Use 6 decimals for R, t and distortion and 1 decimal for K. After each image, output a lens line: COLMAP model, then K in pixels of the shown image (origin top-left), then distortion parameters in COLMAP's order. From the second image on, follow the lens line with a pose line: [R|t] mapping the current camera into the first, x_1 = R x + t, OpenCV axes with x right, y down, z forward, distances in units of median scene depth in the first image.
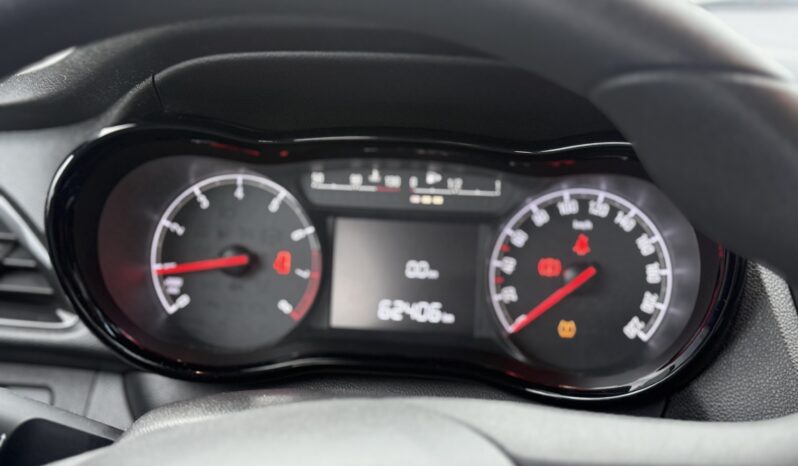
lens RADIAL K [[1122.4, 0, 399.2], [0, 1122.4, 237.3], [0, 0, 1]] dist [0.254044, -0.736199]
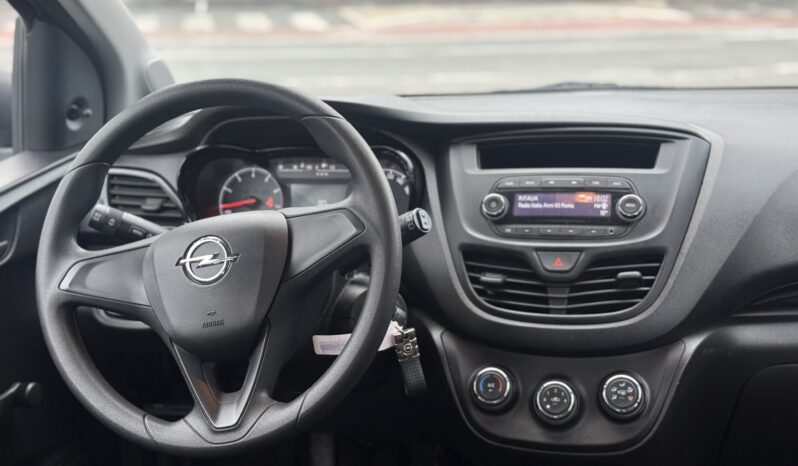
lens RADIAL K [[1122.4, 0, 399.2], [0, 1122.4, 237.3], [0, 0, 1]] dist [0.254044, -0.736199]
pose [[0.989949, -0.017575, -0.140328, 0.541674], [0.007455, 0.997354, -0.072316, 0.288901], [0.141227, 0.070543, 0.987461, -1.448213]]
